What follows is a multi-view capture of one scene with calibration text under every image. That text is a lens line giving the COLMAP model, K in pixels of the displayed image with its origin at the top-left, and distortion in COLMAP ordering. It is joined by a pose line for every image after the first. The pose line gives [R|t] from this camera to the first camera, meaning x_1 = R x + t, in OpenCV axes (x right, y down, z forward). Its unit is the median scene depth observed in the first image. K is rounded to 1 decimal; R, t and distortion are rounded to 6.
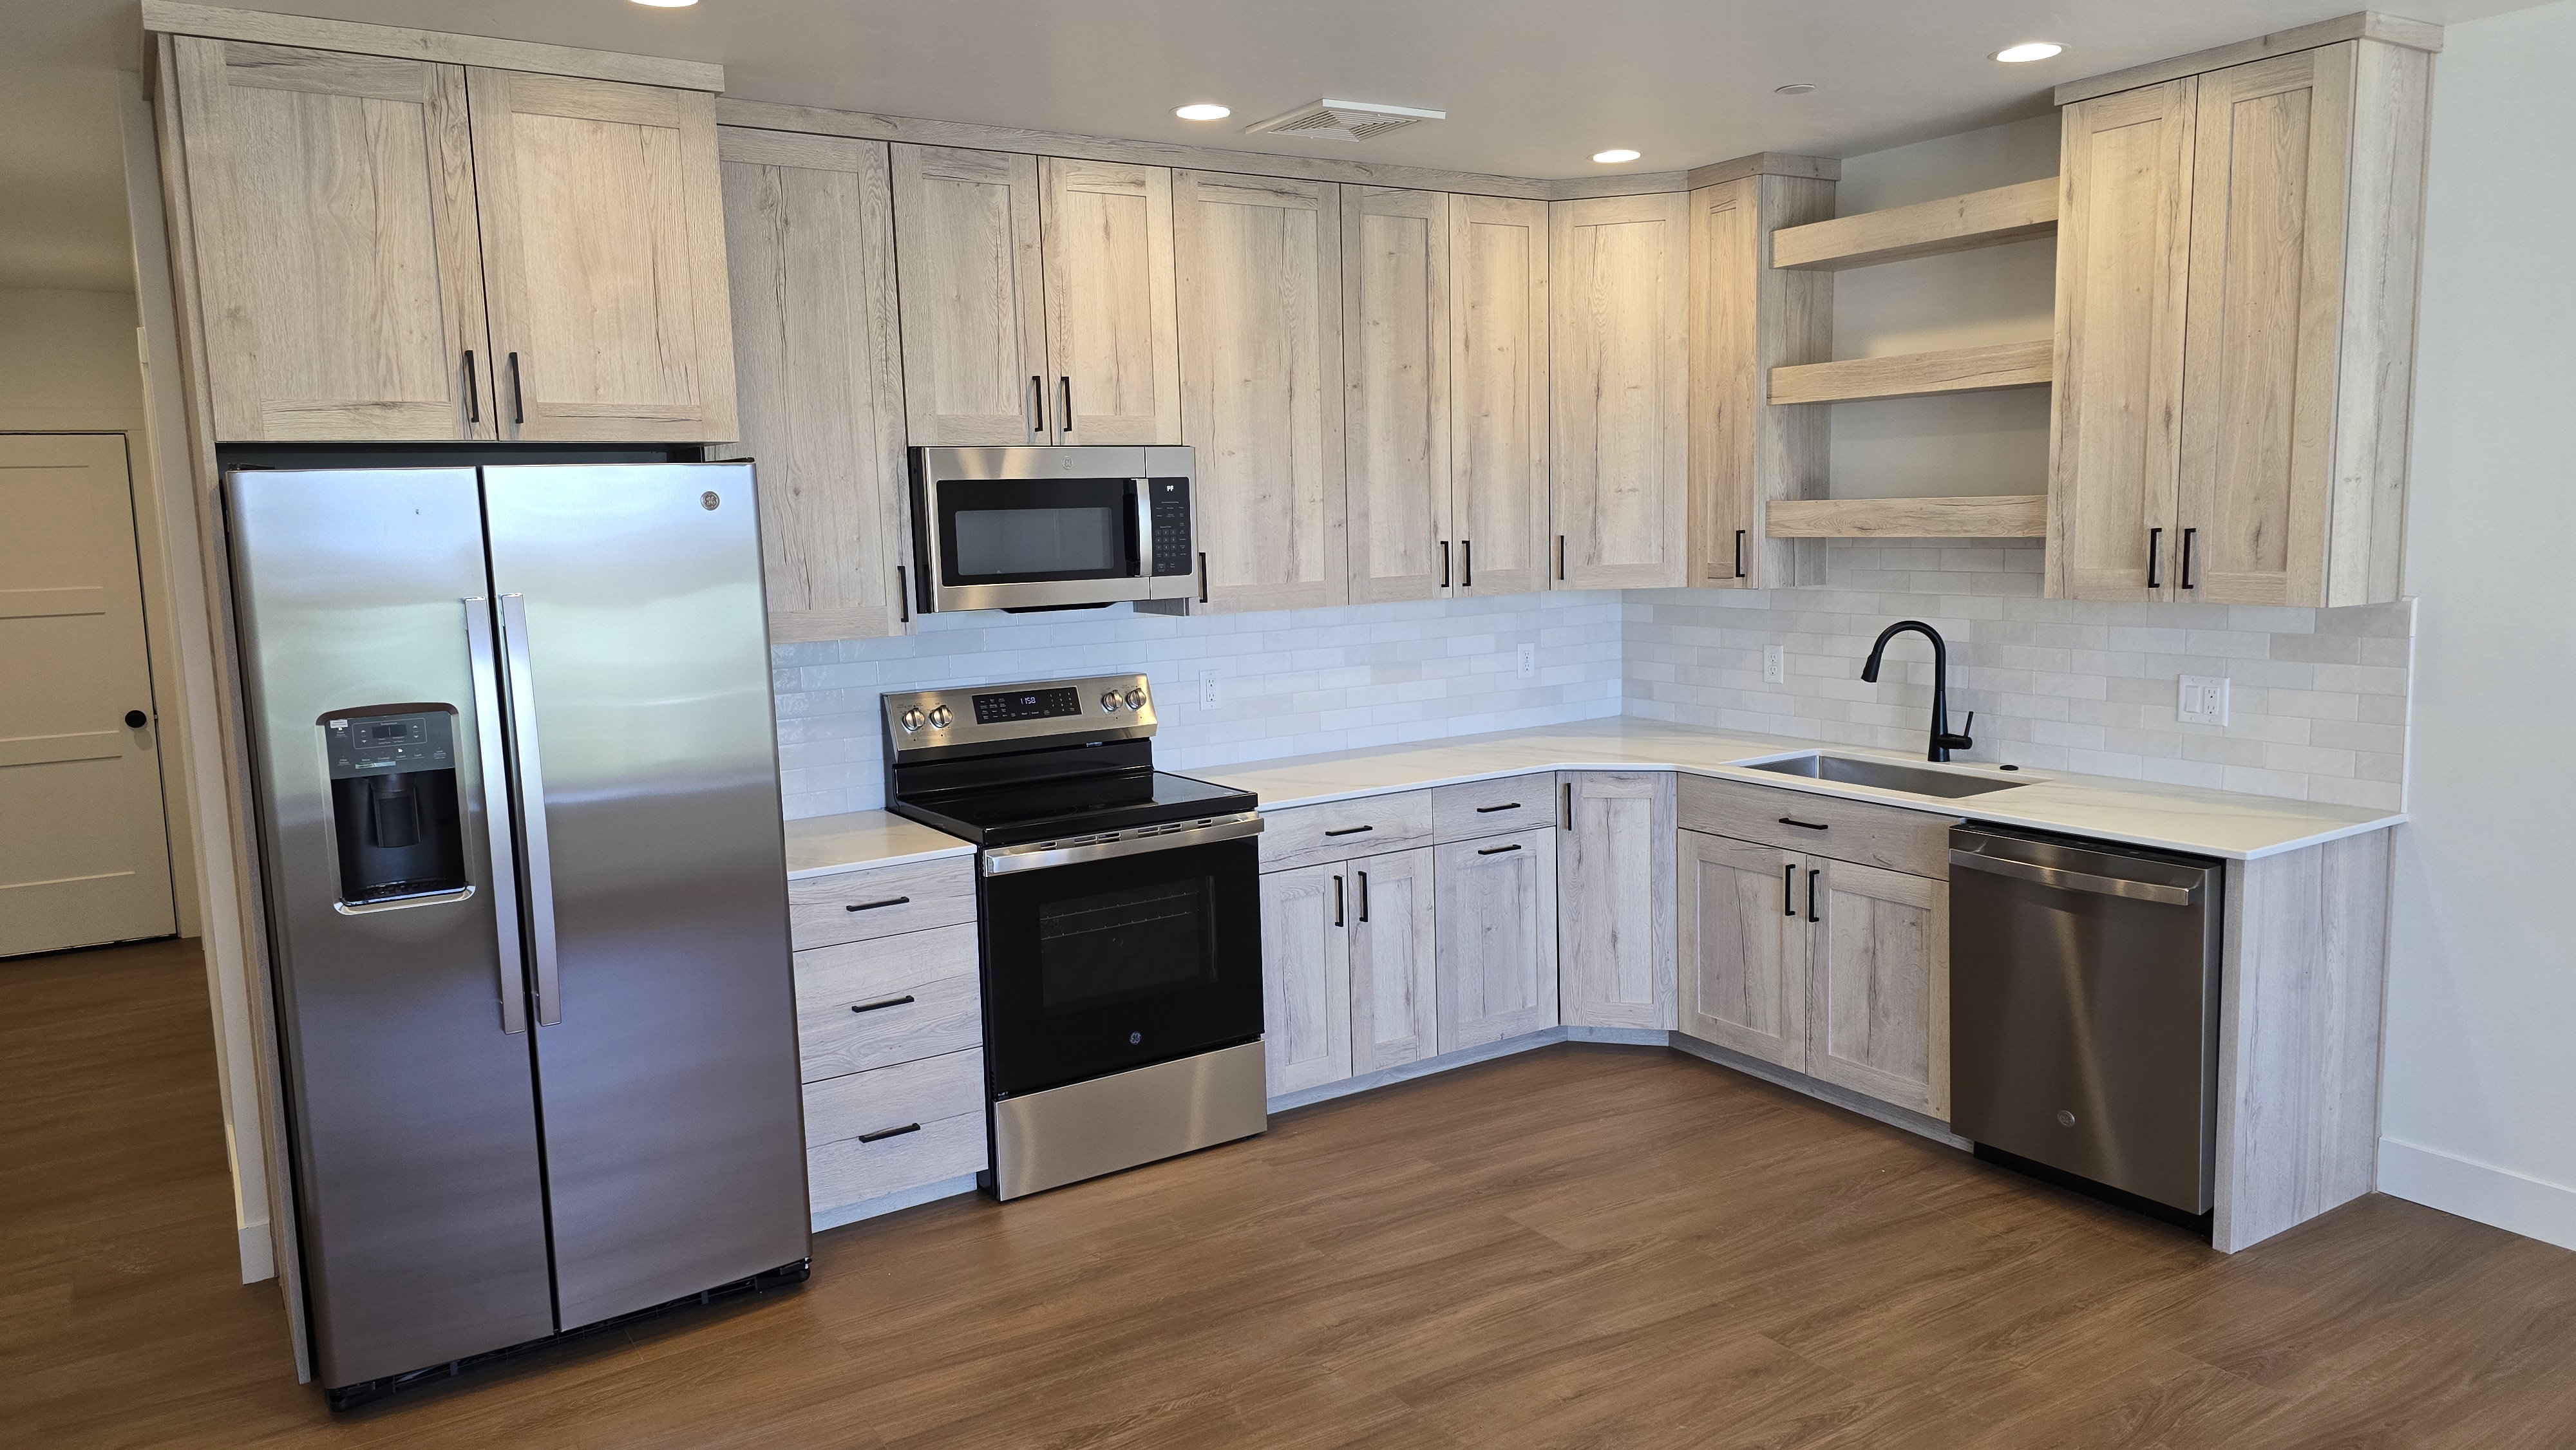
lens RADIAL K [[1702.9, 0, 1284.0], [0, 1702.9, 724.9], [0, 0, 1]] dist [0.043653, -0.038880]
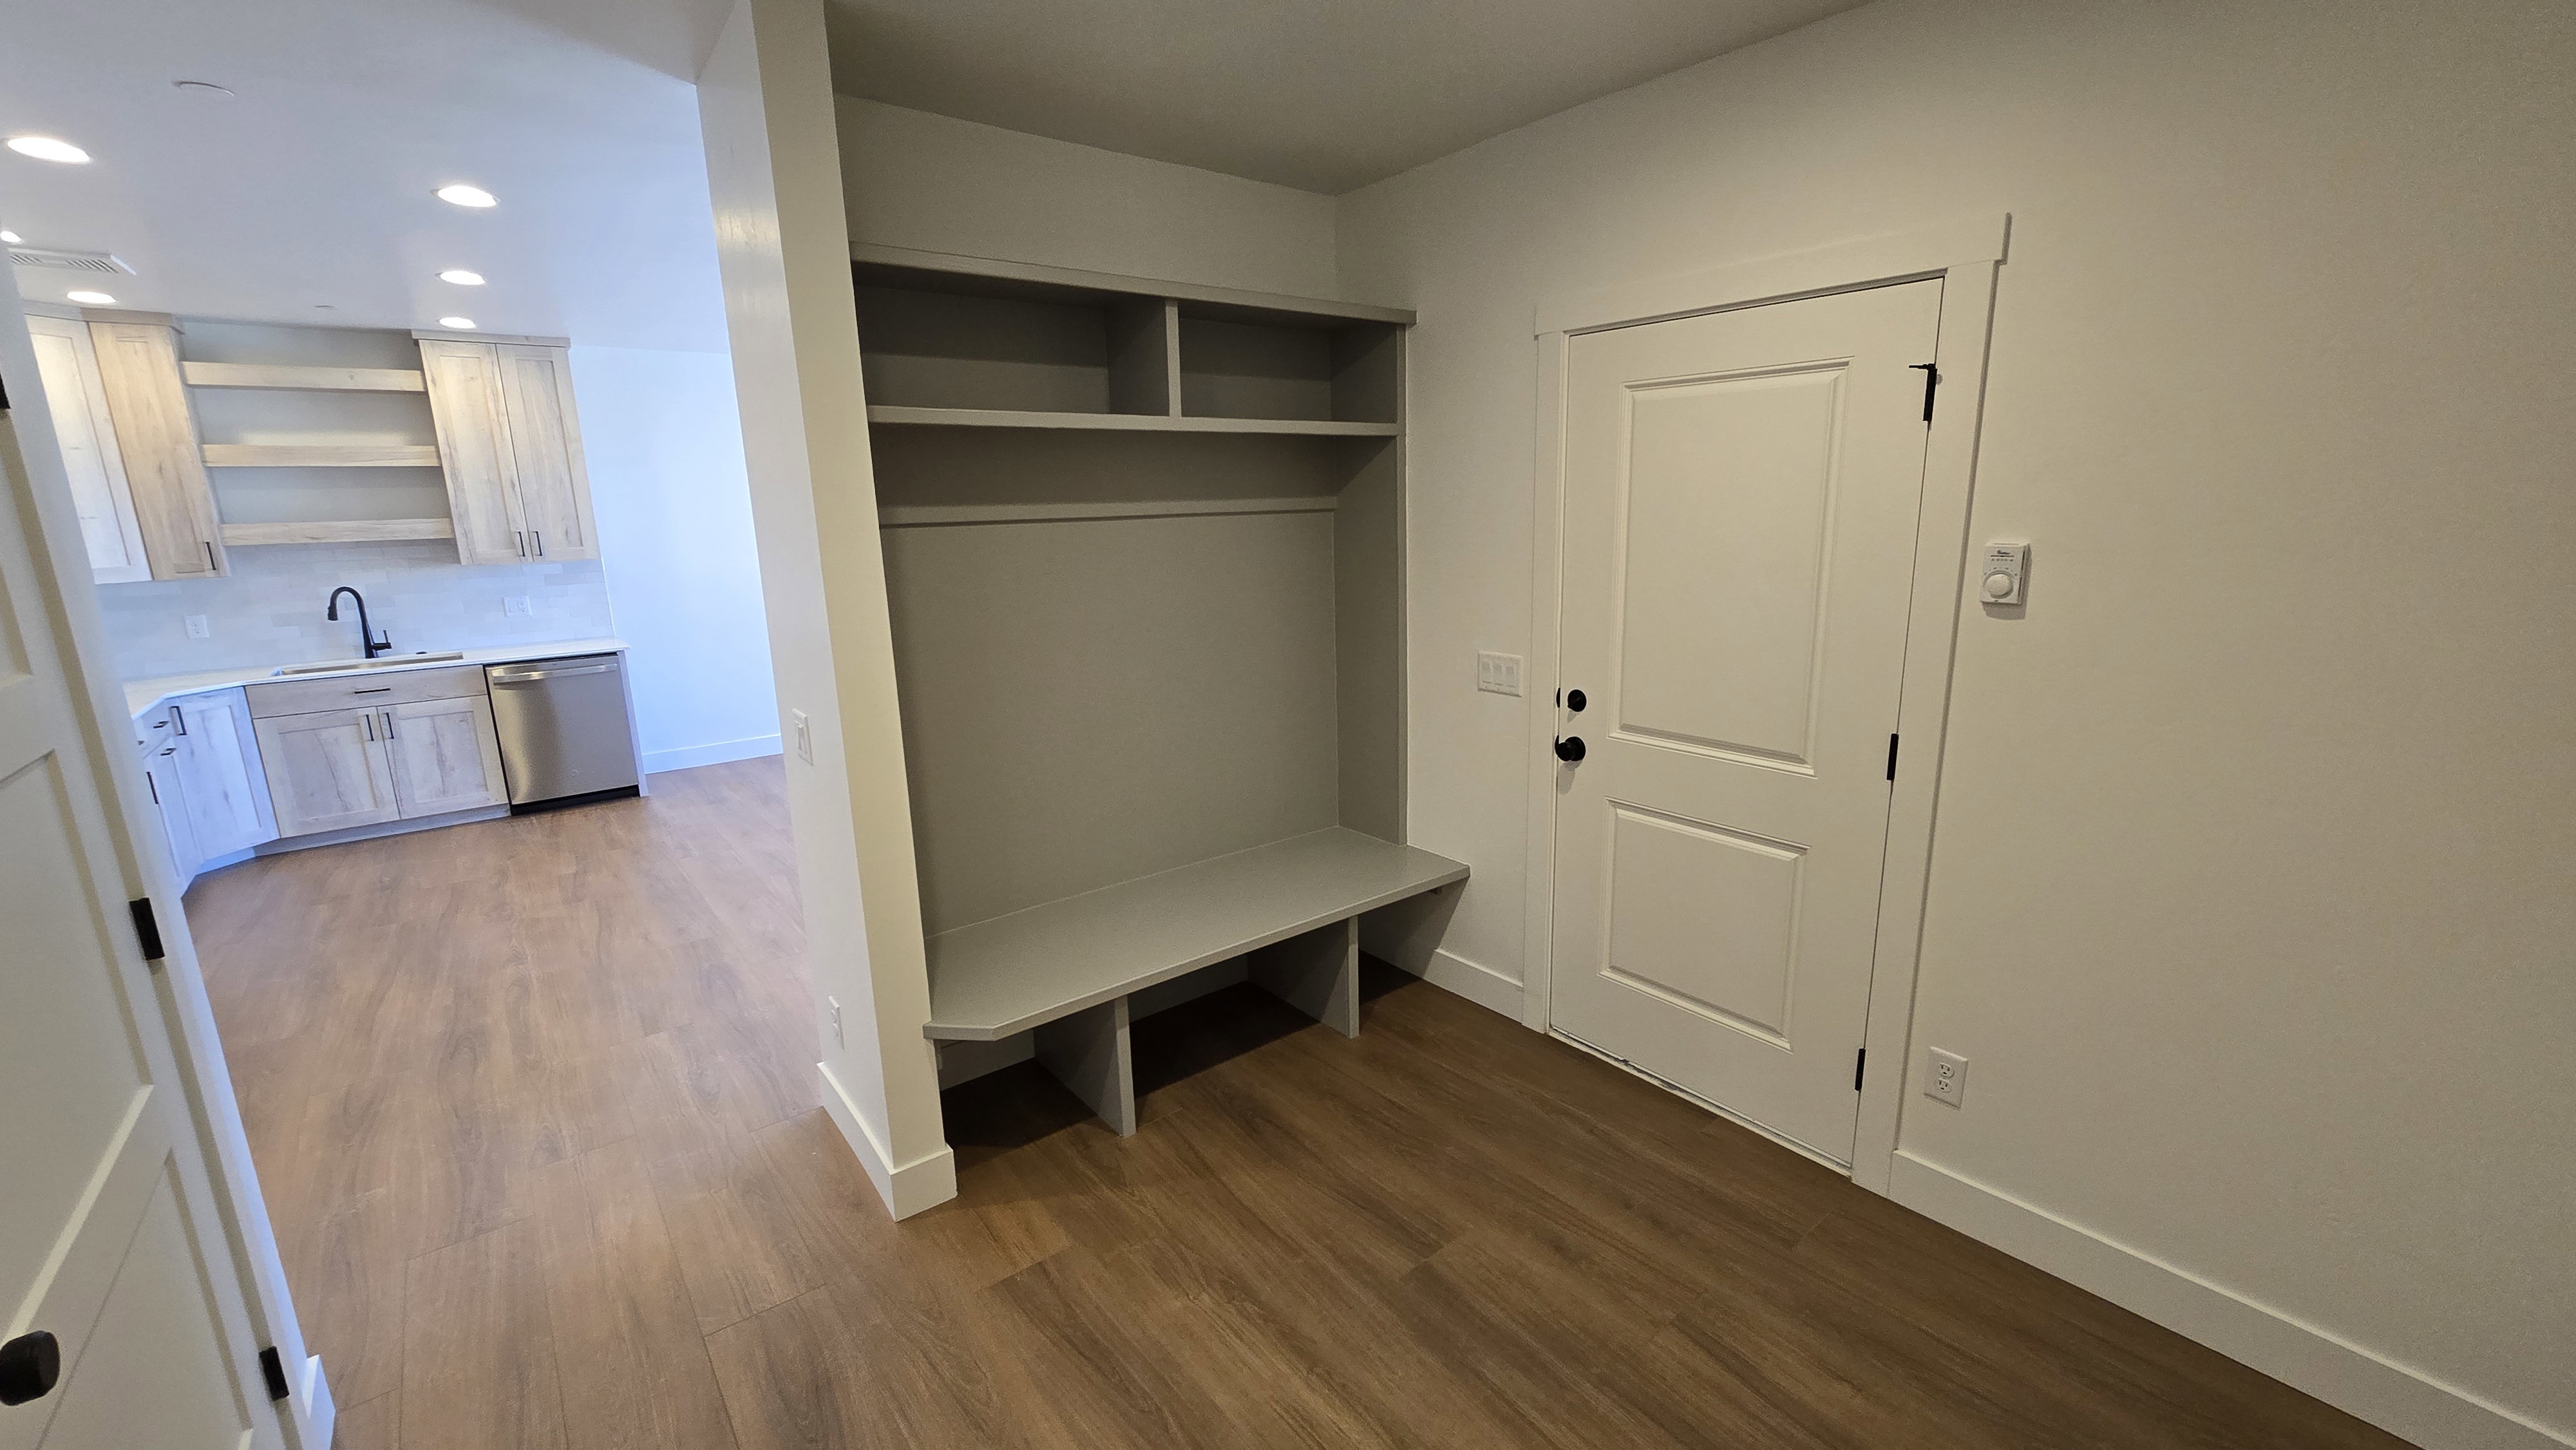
lens RADIAL K [[1050.5, 0, 1293.7], [0, 1050.5, 733.3], [0, 0, 1]] dist [-0.009793, 0.001033]
pose [[-0.105623, -0.189597, 0.976164, -0.992292], [0.151574, 0.967115, 0.204240, 0.022354], [-0.982786, 0.169533, -0.073411, 0.079932]]
